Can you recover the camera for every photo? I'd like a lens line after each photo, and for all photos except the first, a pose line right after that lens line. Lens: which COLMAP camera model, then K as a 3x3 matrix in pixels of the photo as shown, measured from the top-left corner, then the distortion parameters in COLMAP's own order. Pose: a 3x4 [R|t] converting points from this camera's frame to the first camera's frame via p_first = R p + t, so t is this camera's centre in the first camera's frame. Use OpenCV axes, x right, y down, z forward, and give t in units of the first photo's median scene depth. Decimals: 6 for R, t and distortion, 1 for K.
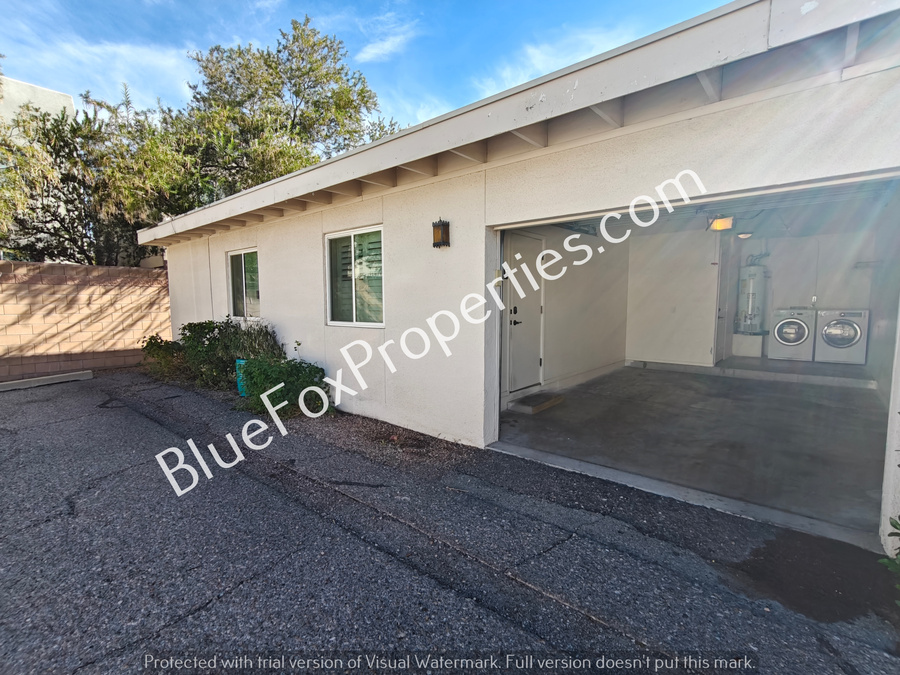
lens RADIAL K [[434.8, 0, 440.1], [0, 434.8, 340.6], [0, 0, 1]] dist [0.003691, 0.000003]
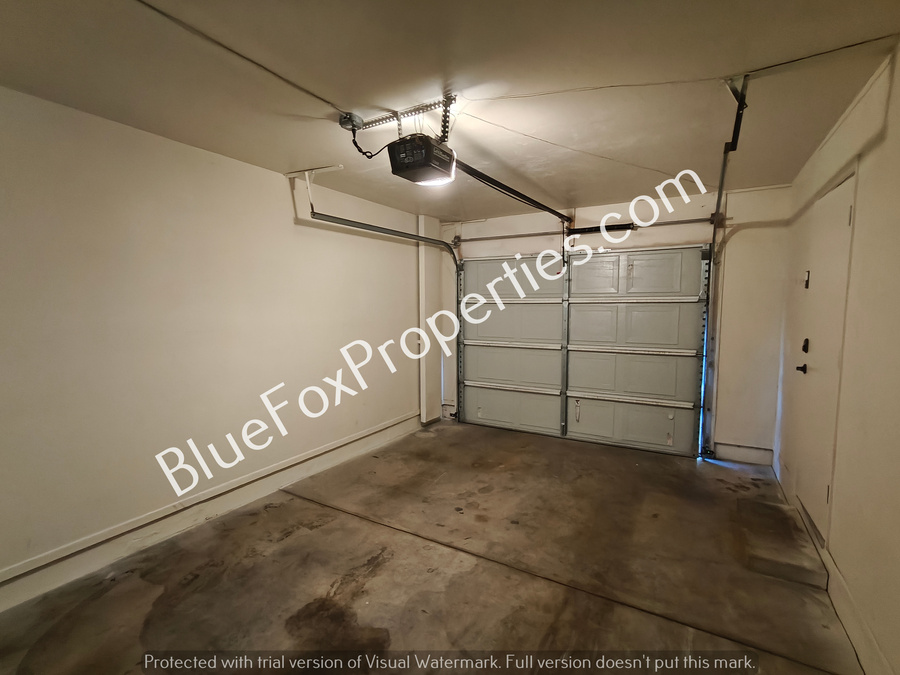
lens RADIAL K [[431.9, 0, 447.7], [0, 431.9, 341.9], [0, 0, 1]] dist [-0.016985, 0.007542]
pose [[-0.981836, 0.025955, -0.187947, 0.357145], [-0.009398, 0.982730, 0.184805, -0.084730], [0.189498, 0.183215, -0.964636, 0.728999]]
